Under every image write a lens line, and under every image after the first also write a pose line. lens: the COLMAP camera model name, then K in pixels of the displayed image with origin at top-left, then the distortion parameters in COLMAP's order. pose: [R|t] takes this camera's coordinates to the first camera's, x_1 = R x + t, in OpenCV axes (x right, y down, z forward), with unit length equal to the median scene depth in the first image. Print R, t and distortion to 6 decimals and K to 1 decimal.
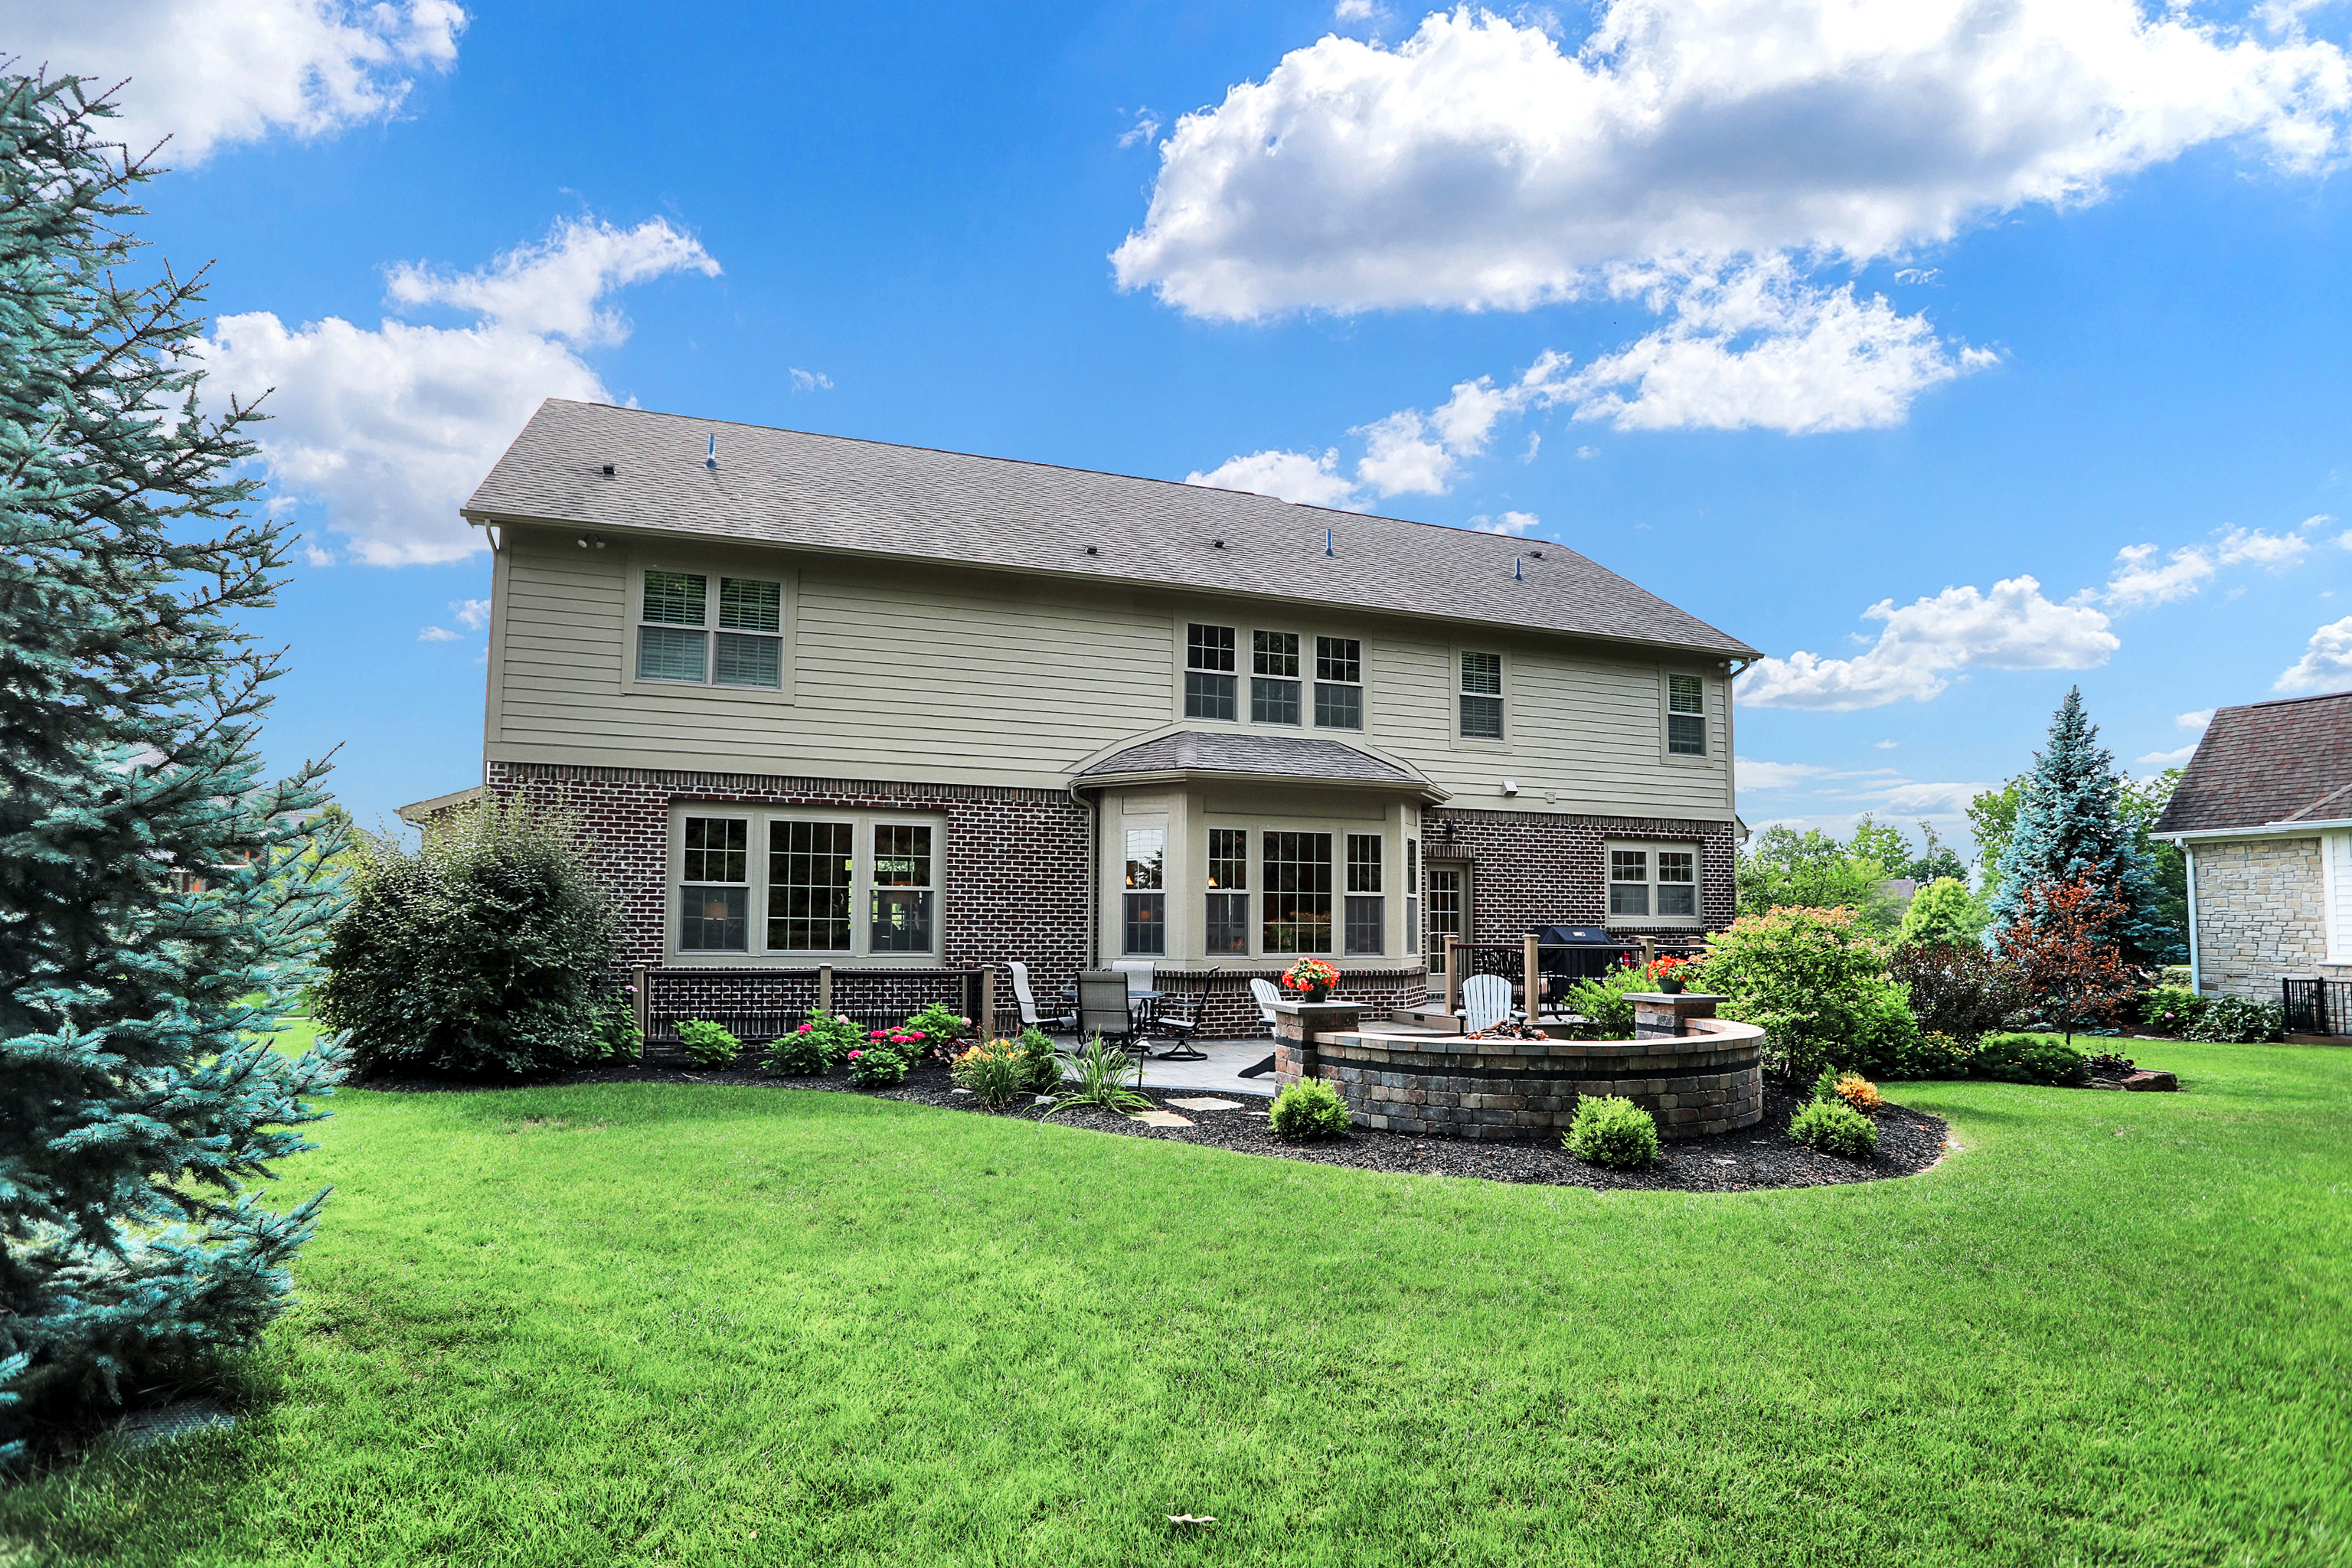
lens RADIAL K [[1234.3, 0, 1183.0], [0, 1234.3, 842.5], [0, 0, 1]] dist [-0.014565, 0.000197]
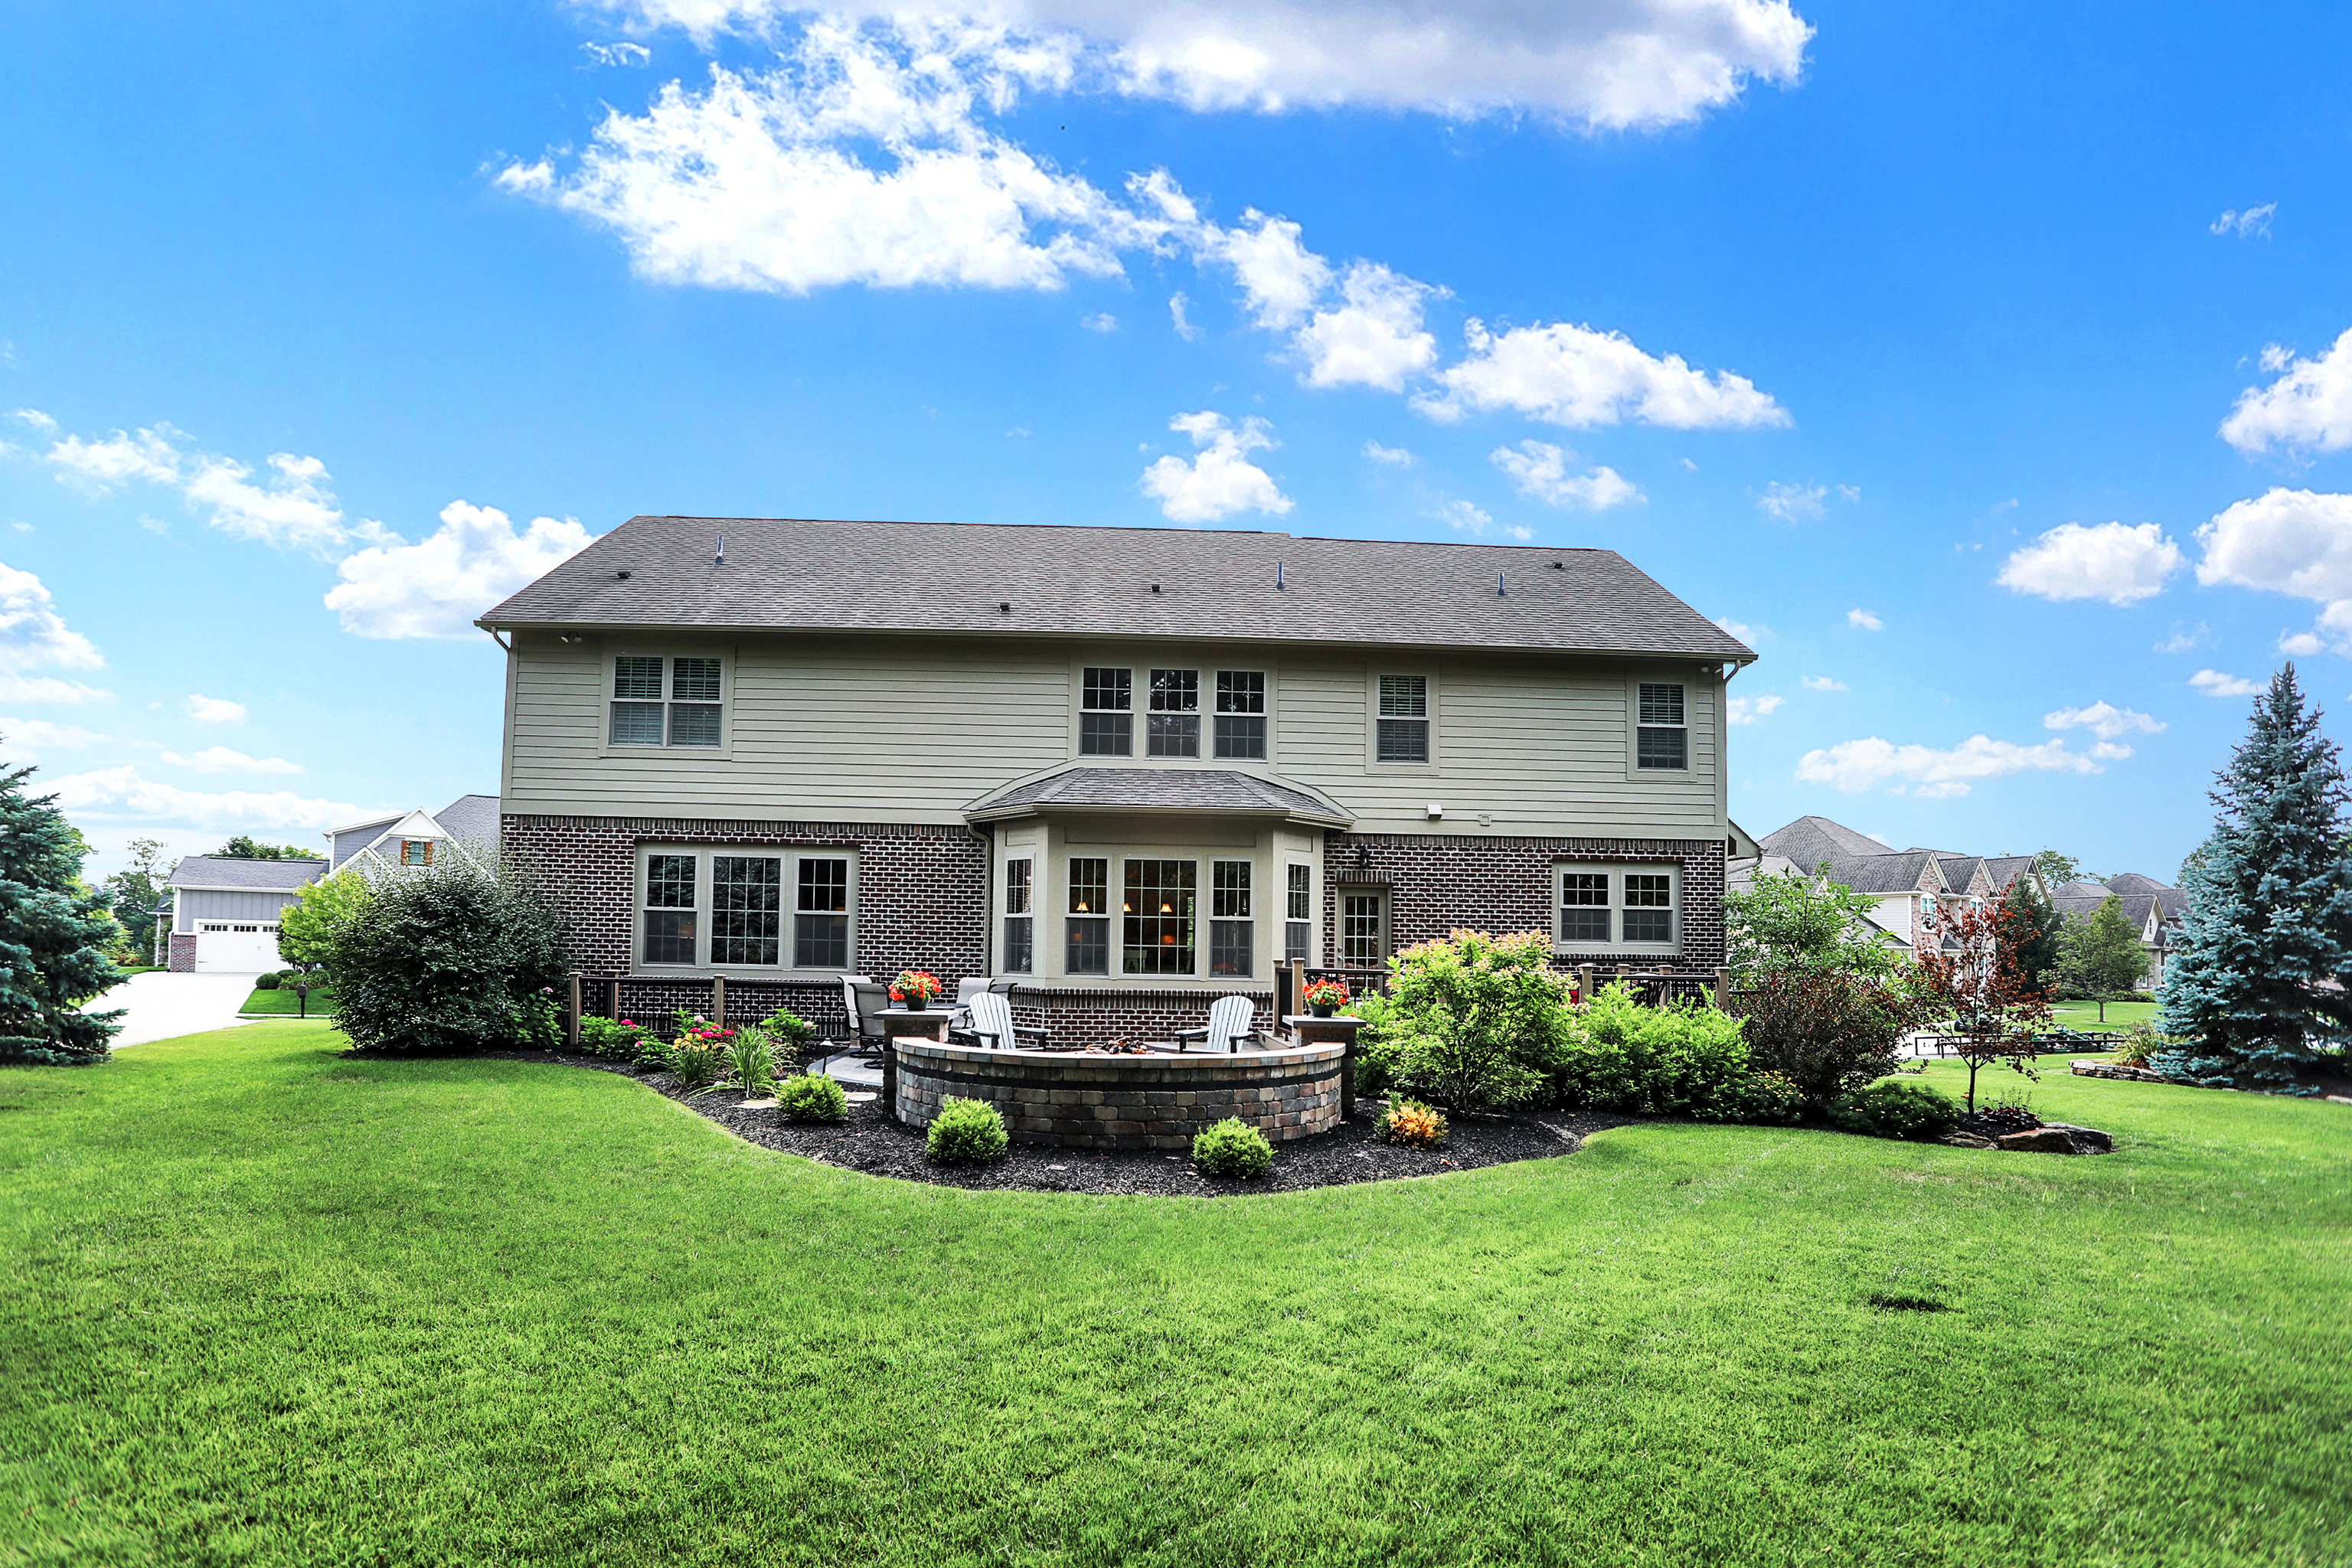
lens RADIAL K [[1180.8, 0, 1169.1], [0, 1180.8, 900.1], [0, 0, 1]] dist [-0.004895, 0.000343]
pose [[0.946041, -0.004770, -0.324011, 0.409242], [0.011813, 0.999735, 0.019774, 0.006163], [0.323830, -0.022535, 0.945847, 0.041991]]
